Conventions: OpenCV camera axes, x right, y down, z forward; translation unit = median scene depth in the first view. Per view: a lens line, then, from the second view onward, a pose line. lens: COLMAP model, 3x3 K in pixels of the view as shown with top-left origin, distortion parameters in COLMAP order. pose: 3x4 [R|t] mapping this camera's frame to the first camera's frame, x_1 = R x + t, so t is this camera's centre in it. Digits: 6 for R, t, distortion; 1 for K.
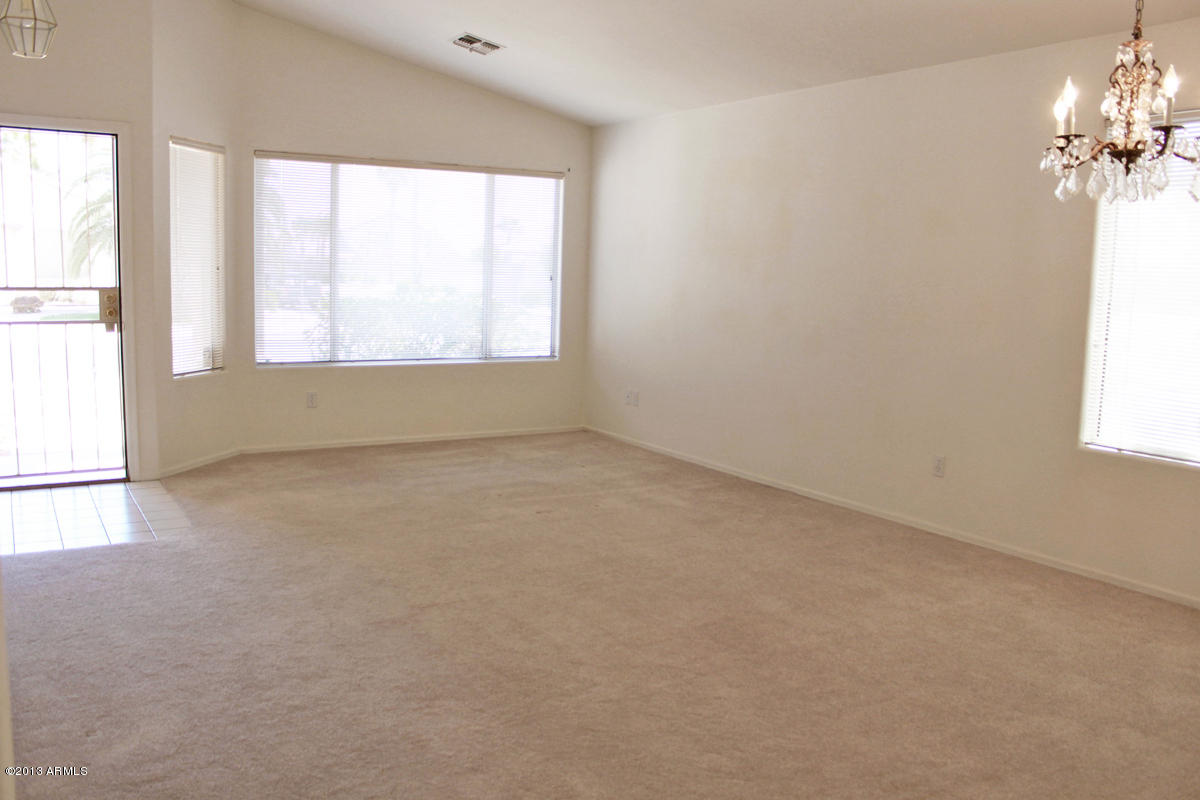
lens RADIAL K [[1006.2, 0, 607.3], [0, 1006.2, 395.4], [0, 0, 1]] dist [-0.167238, 0.150402]
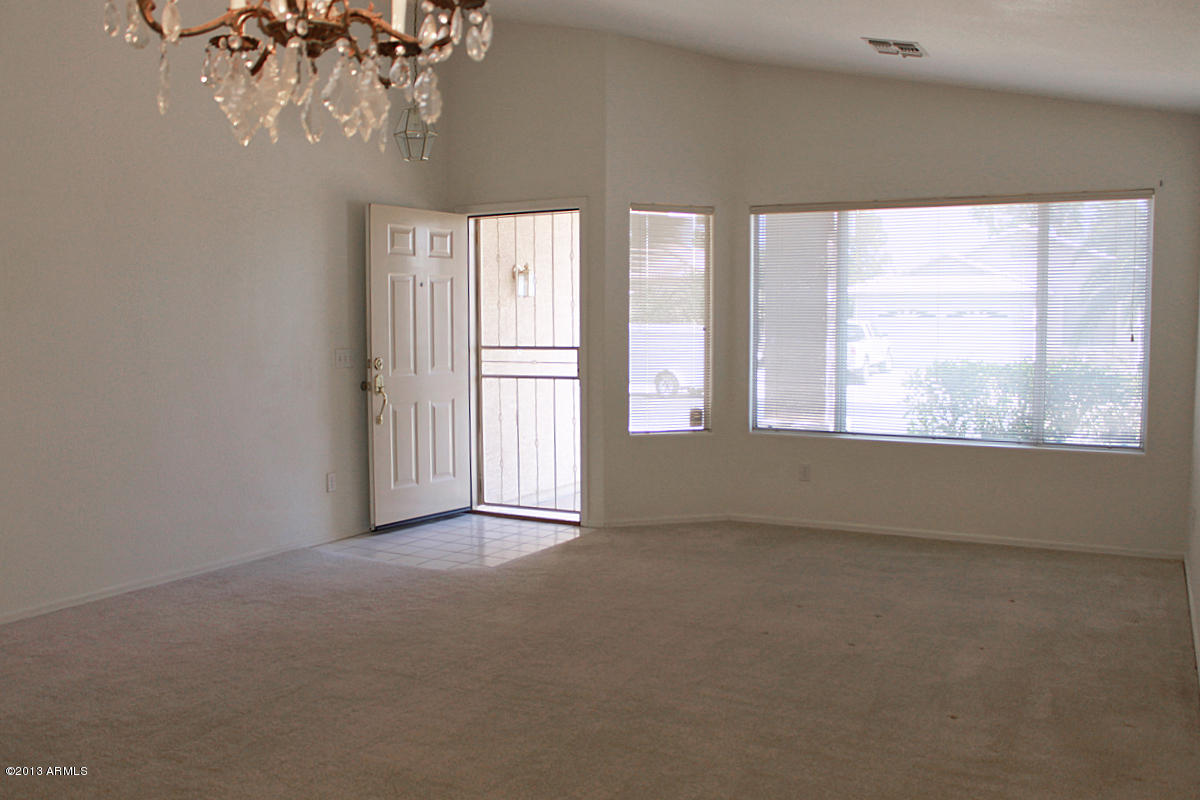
lens RADIAL K [[1006.2, 0, 607.3], [0, 1006.2, 395.4], [0, 0, 1]] dist [-0.167238, 0.150402]
pose [[0.505395, 0.026992, -0.862466, 0.435377], [-0.096013, 0.995063, -0.025121, -0.028088], [0.857530, 0.095504, 0.505491, 0.413302]]
